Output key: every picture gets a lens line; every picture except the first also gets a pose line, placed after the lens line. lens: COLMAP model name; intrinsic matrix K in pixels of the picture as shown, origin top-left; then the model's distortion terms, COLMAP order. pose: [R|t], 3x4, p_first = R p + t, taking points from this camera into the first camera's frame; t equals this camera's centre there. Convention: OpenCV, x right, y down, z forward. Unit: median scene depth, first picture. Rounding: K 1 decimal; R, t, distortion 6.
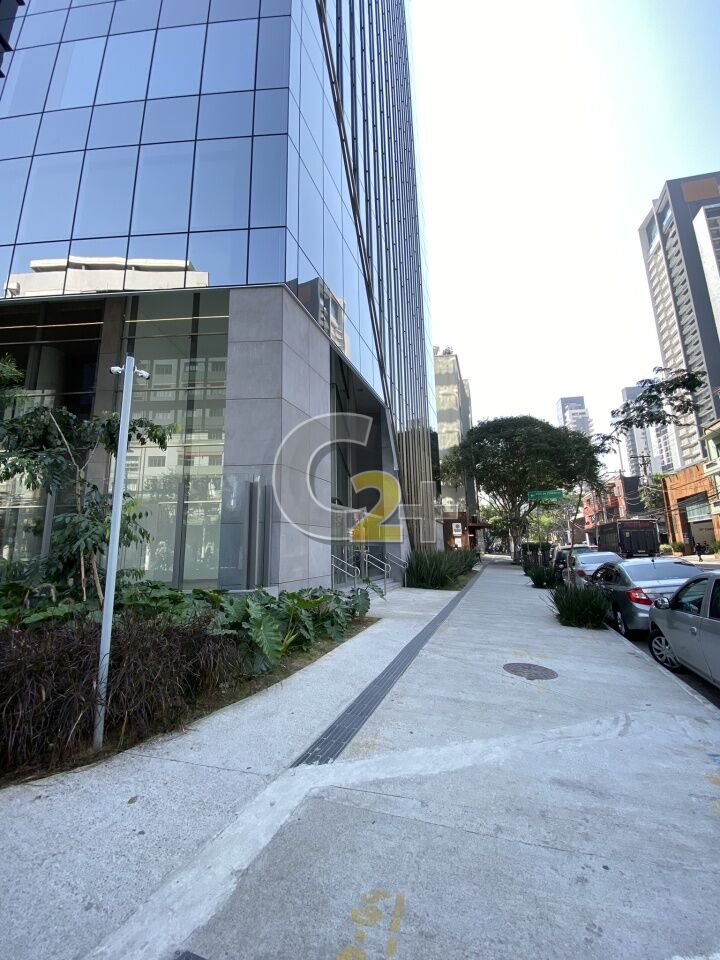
lens RADIAL K [[384.1, 0, 360.0], [0, 384.1, 480.0], [0, 0, 1]] dist [0.015759, -0.013042]
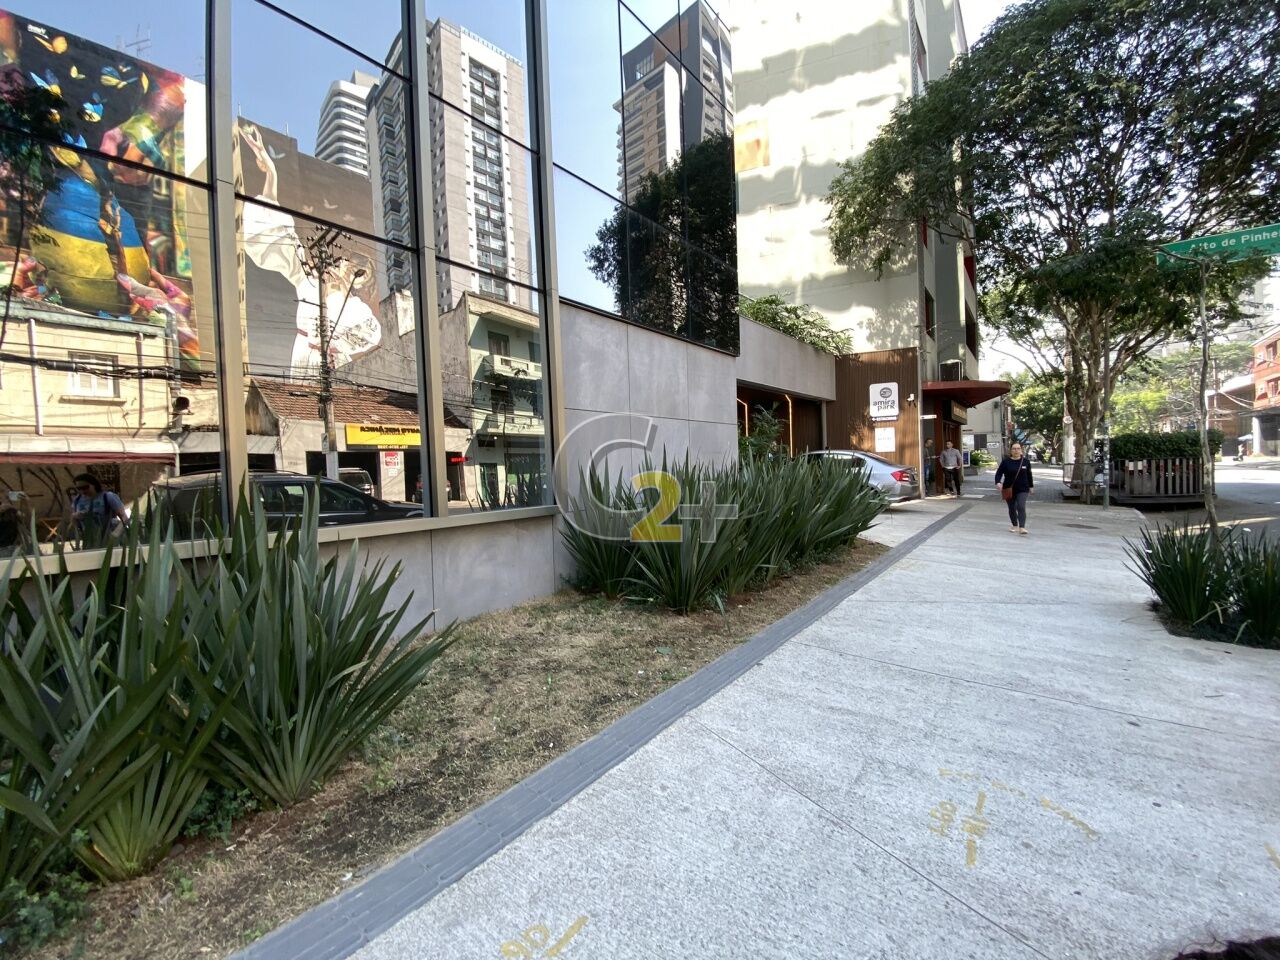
lens RADIAL K [[512.2, 0, 640.0], [0, 512.2, 480.0], [0, 0, 1]] dist [0.015759, -0.013042]
pose [[0.950020, -0.011413, -0.311979, 0.184122], [0.076652, 0.977269, 0.197663, 0.087673], [0.302632, -0.211698, 0.929300, 0.496995]]
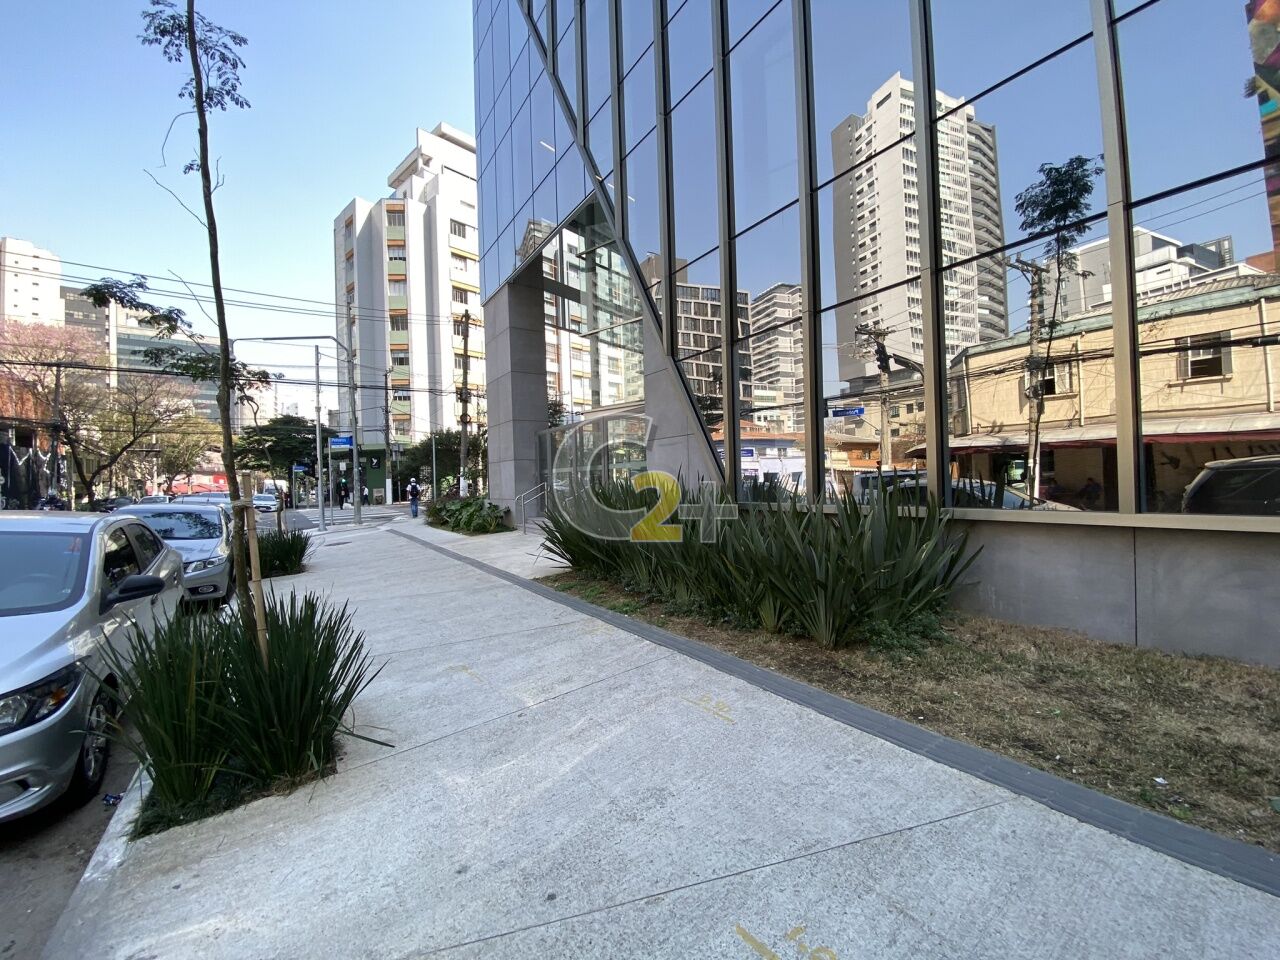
lens RADIAL K [[512.2, 0, 640.0], [0, 512.2, 480.0], [0, 0, 1]] dist [0.015759, -0.013042]
pose [[-0.578512, 0.025261, -0.815282, 0.540705], [0.177605, 0.979440, -0.095678, 0.180067], [0.796103, -0.200149, -0.571105, 0.986749]]
